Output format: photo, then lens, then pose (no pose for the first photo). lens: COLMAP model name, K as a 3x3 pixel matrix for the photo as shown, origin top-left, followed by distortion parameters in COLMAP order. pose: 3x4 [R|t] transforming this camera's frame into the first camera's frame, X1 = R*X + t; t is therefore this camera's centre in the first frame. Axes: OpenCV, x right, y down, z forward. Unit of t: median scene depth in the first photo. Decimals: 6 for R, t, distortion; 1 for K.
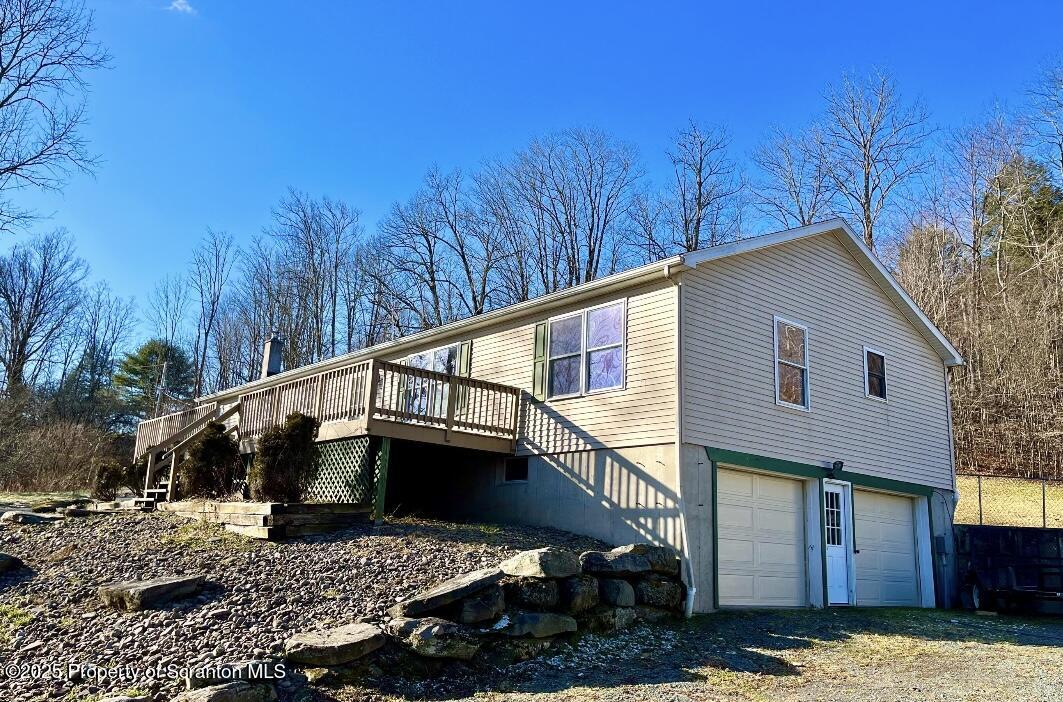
lens RADIAL K [[912.1, 0, 539.2], [0, 912.1, 330.8], [0, 0, 1]] dist [0.069939, -0.003755]
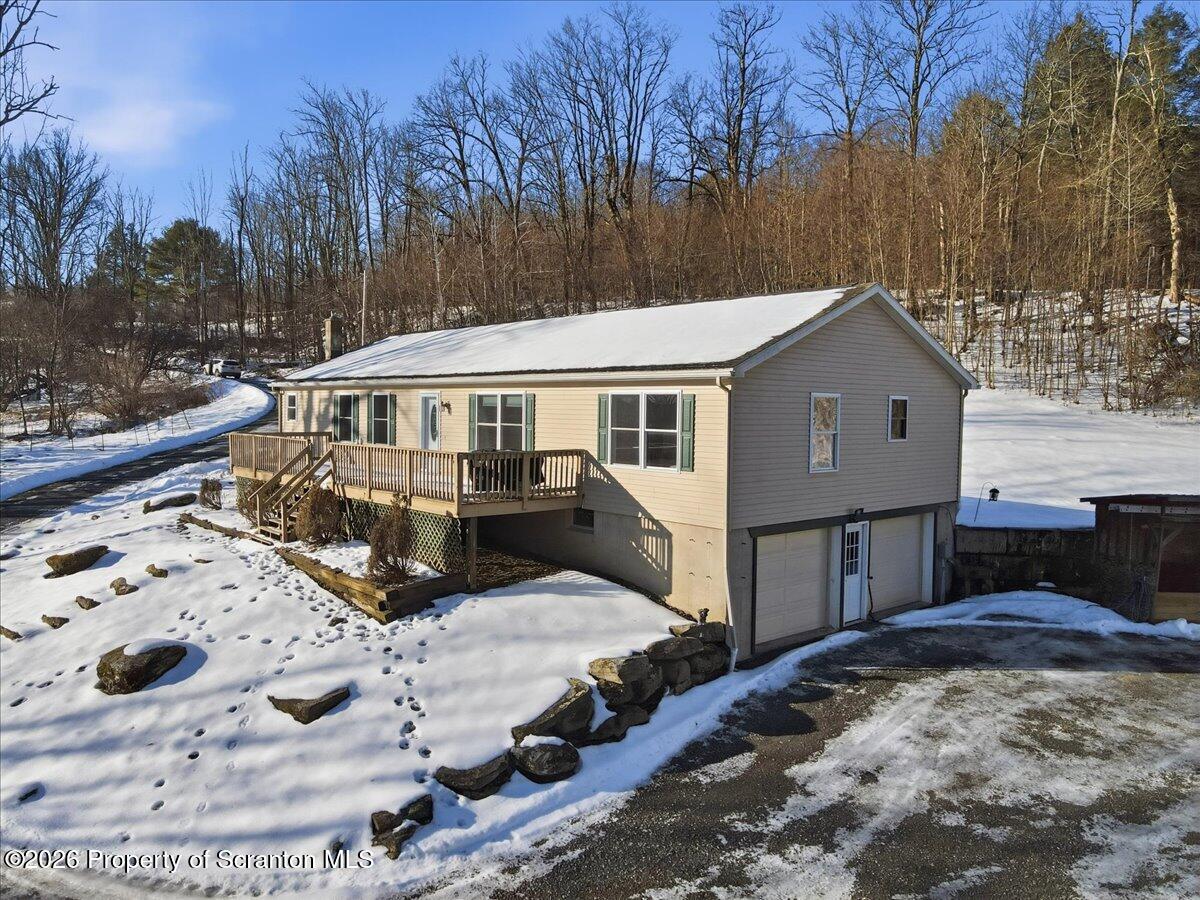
lens RADIAL K [[907.7, 0, 599.6], [0, 907.7, 454.8], [0, 0, 1]] dist [0.059570, -0.062092]
pose [[0.999239, -0.032389, 0.021719, -0.018366], [0.024362, 0.953361, 0.300846, -0.184938], [-0.030450, -0.300088, 0.953425, -0.047956]]
